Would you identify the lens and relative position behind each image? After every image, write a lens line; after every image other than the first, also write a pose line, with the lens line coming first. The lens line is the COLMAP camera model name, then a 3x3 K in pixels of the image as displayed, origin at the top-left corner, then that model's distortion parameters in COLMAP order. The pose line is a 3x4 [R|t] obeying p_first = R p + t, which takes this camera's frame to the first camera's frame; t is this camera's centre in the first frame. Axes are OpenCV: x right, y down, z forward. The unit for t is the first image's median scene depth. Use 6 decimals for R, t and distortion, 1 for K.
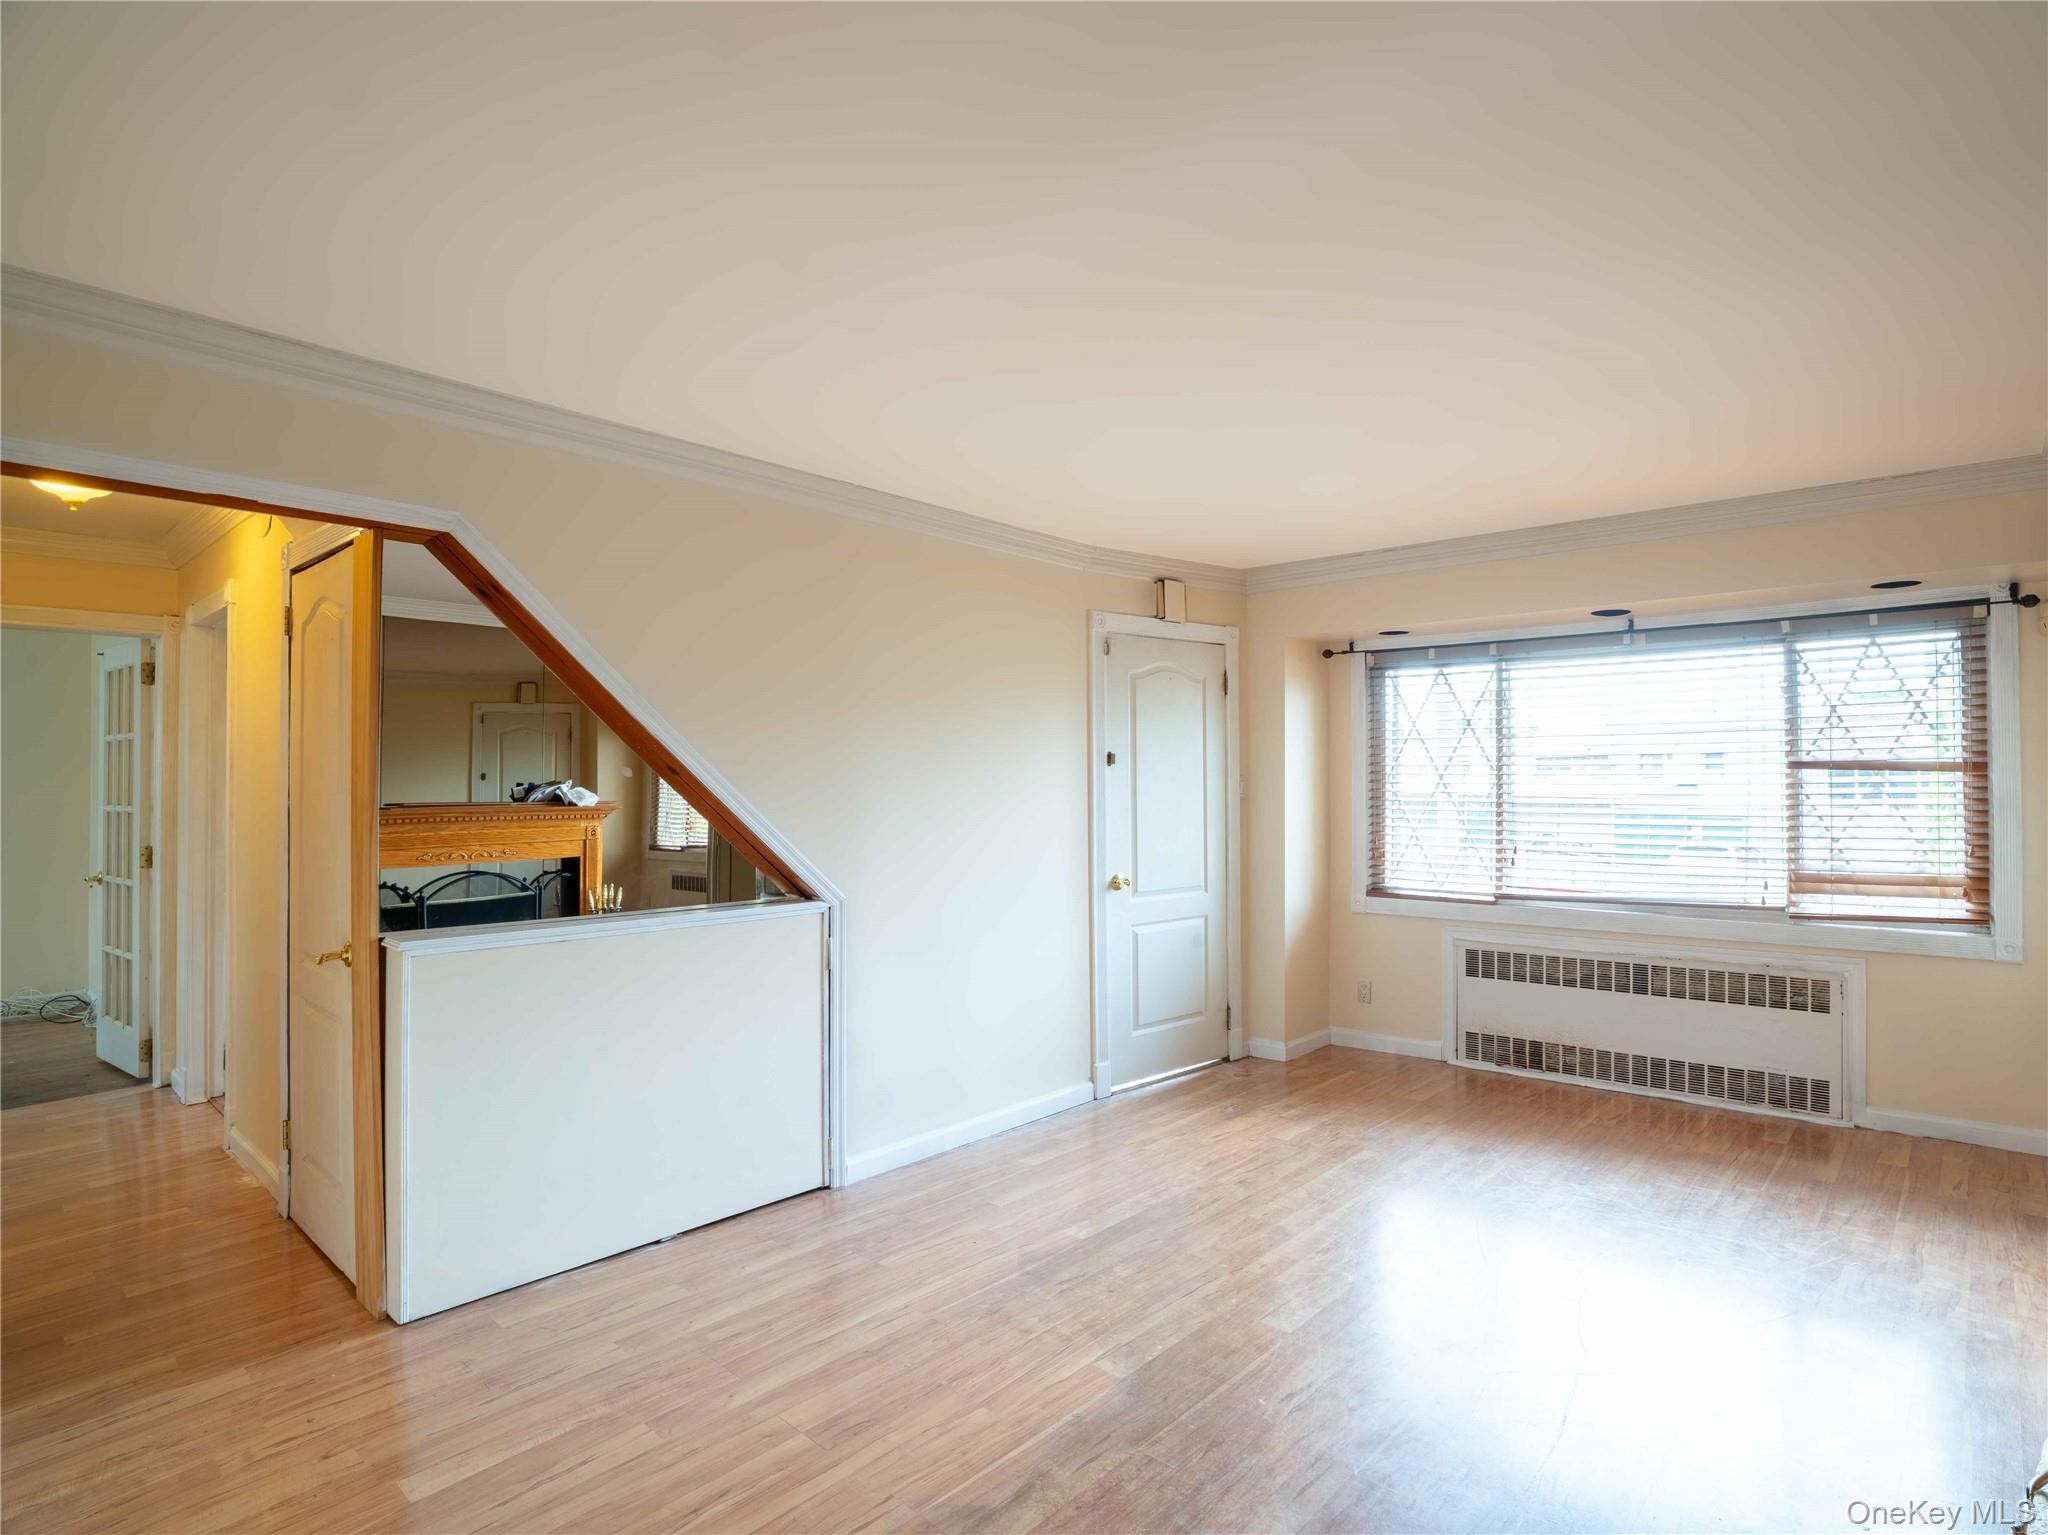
lens RADIAL K [[1057.7, 0, 1133.4], [0, 1057.7, 760.3], [0, 0, 1]] dist [-0.075879, 0.030741]
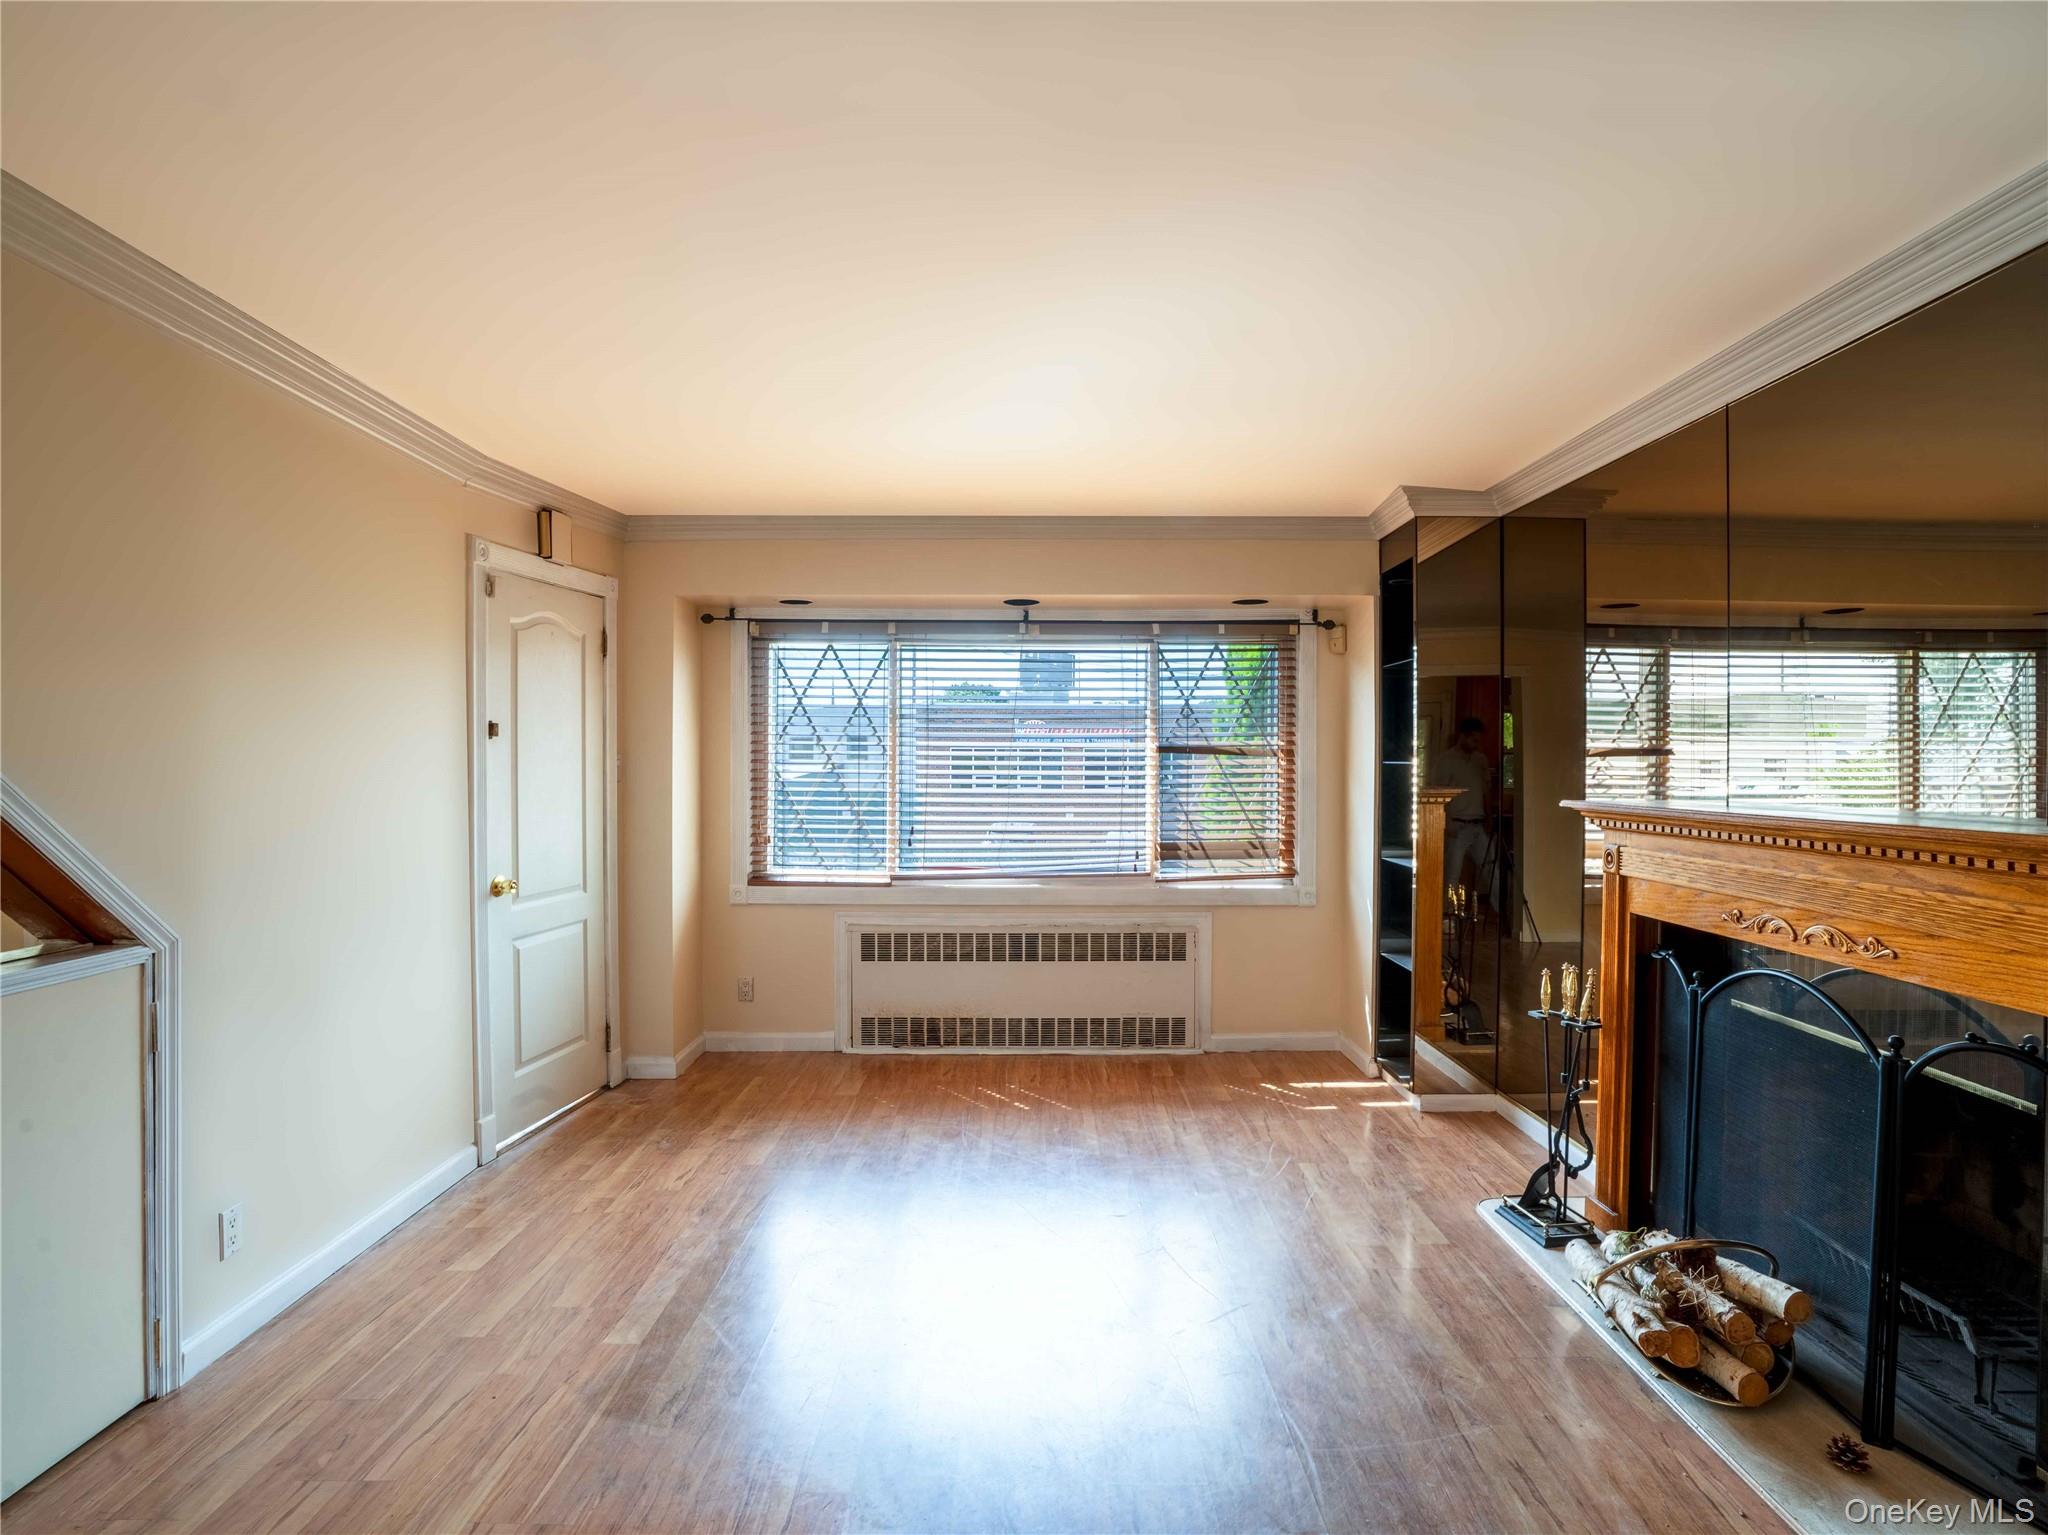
lens RADIAL K [[1072.9, 0, 1024.0], [0, 1072.9, 767.5], [0, 0, 1]] dist [-0.074413, 0.020670]
pose [[0.774744, 0.002788, 0.632269, -0.216023], [-0.018099, 0.999678, 0.017770, 0.005673], [-0.632016, -0.025211, 0.774545, 0.151067]]
